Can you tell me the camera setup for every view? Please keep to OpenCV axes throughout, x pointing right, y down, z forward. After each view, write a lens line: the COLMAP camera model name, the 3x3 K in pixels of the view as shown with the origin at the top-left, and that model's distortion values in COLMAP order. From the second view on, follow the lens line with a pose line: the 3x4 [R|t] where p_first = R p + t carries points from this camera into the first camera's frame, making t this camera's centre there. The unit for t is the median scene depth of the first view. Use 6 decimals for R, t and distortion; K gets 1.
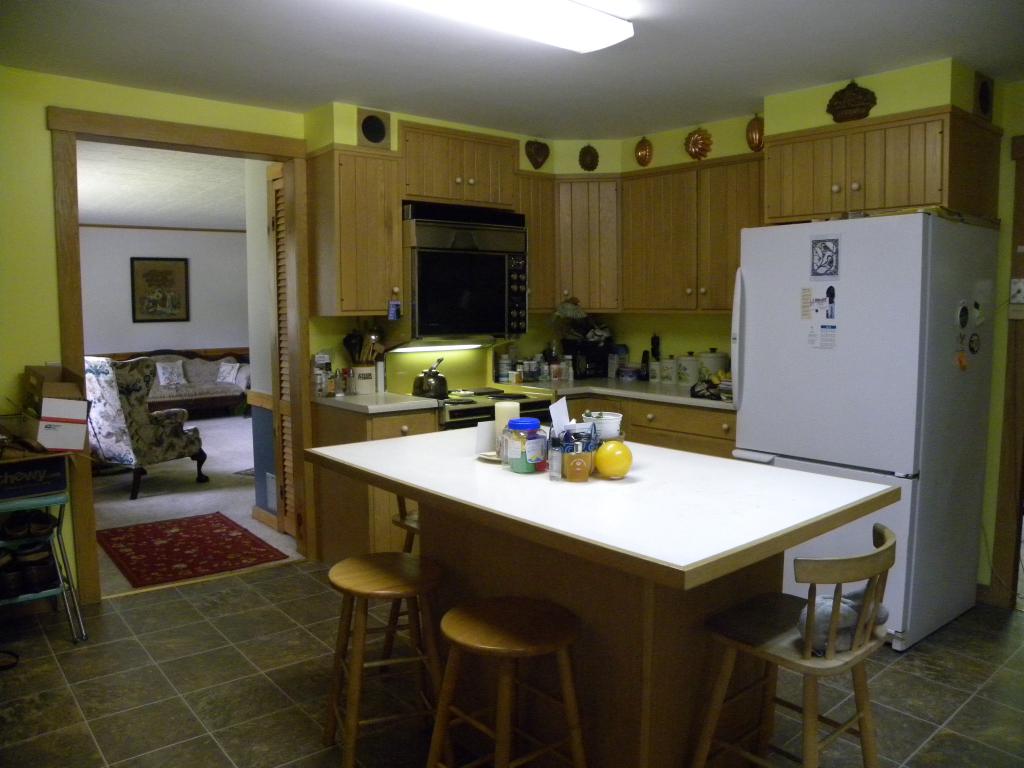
lens RADIAL K [[769.4, 0, 512.0], [0, 769.4, 384.0], [0, 0, 1]] dist [-0.144049, 0.073813]
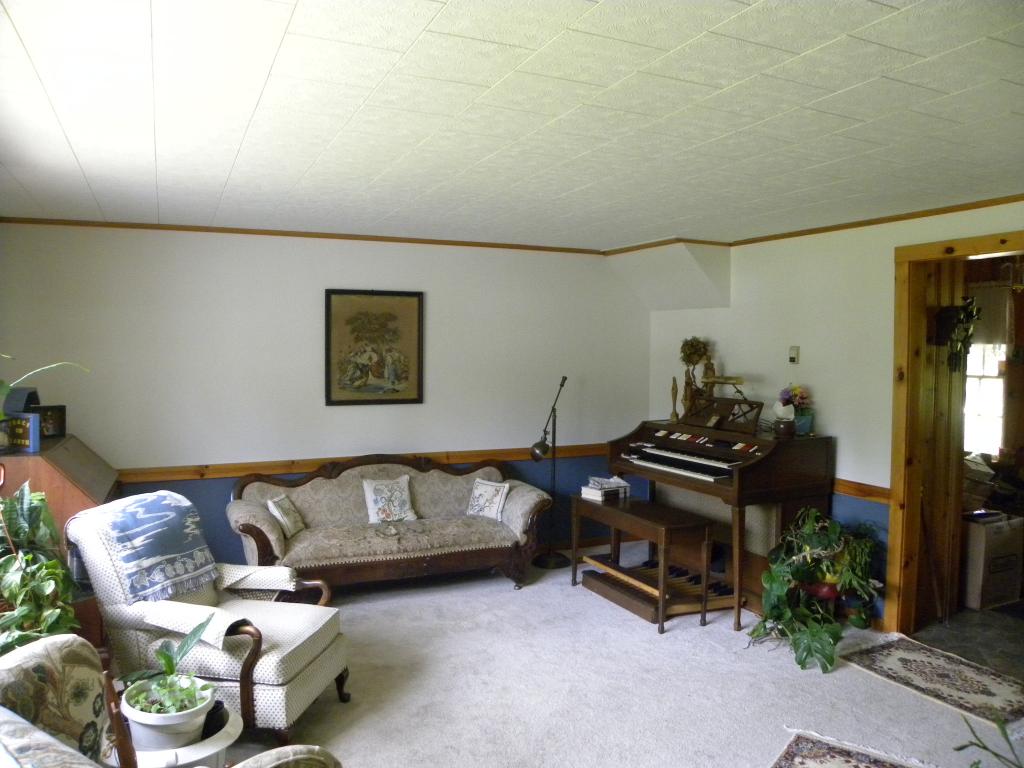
lens RADIAL K [[769.4, 0, 512.0], [0, 769.4, 384.0], [0, 0, 1]] dist [-0.144049, 0.073813]
pose [[0.966054, 0.017058, -0.257778, -0.222979], [-0.033871, 0.997568, -0.060923, -0.067090], [0.256111, 0.067586, 0.964282, 0.473155]]
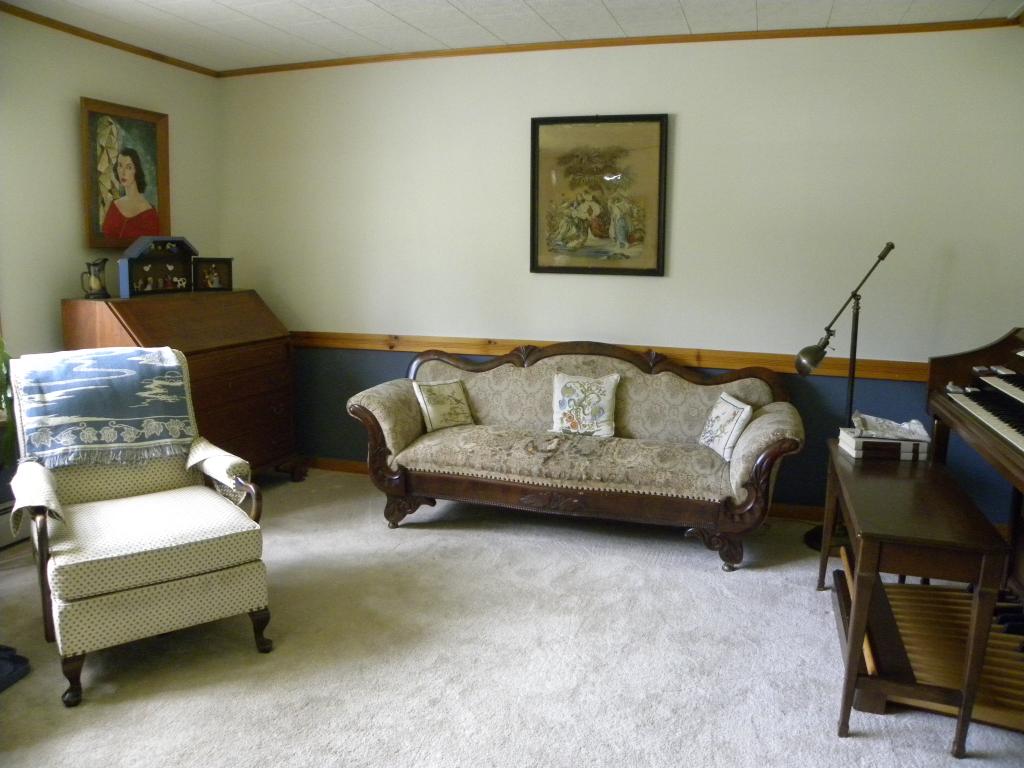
lens RADIAL K [[769.4, 0, 512.0], [0, 769.4, 384.0], [0, 0, 1]] dist [-0.144049, 0.073813]
pose [[0.536159, 0.158396, -0.829123, -0.135479], [-0.104428, 0.987138, 0.121053, -0.069940], [0.837633, 0.021680, 0.545803, 0.735793]]
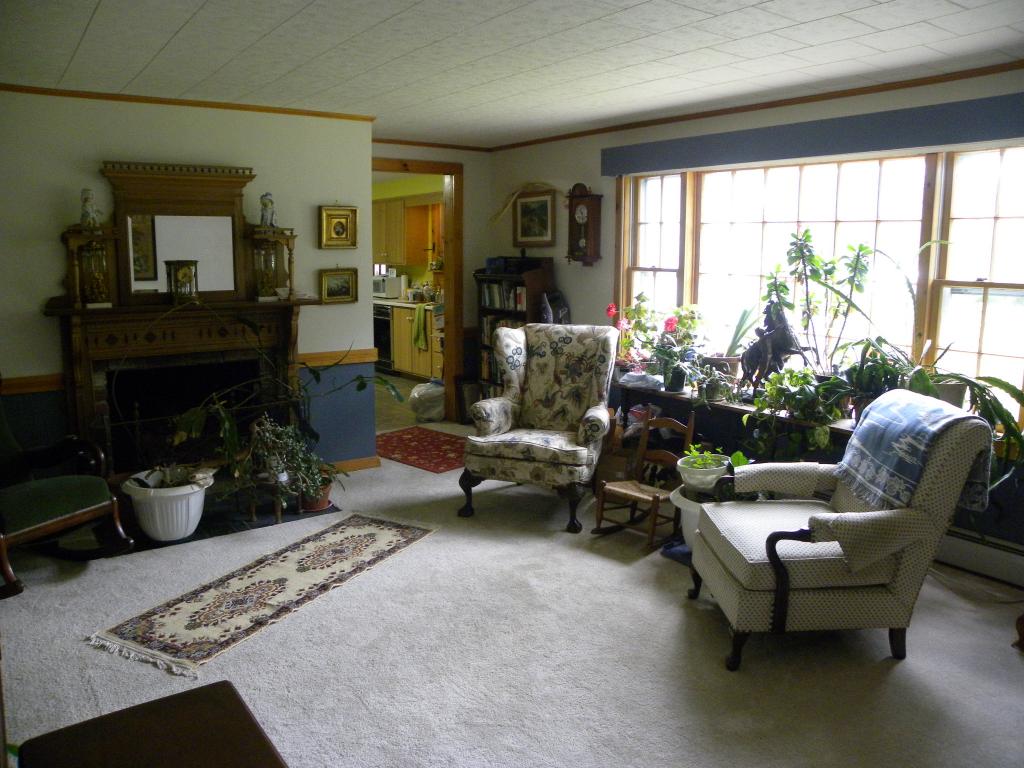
lens RADIAL K [[769.4, 0, 512.0], [0, 769.4, 384.0], [0, 0, 1]] dist [-0.144049, 0.073813]
pose [[-0.998185, -0.012322, 0.058947, -0.320942], [0.004329, 0.961628, 0.274323, -0.121555], [-0.060065, 0.274081, -0.959829, 1.065540]]
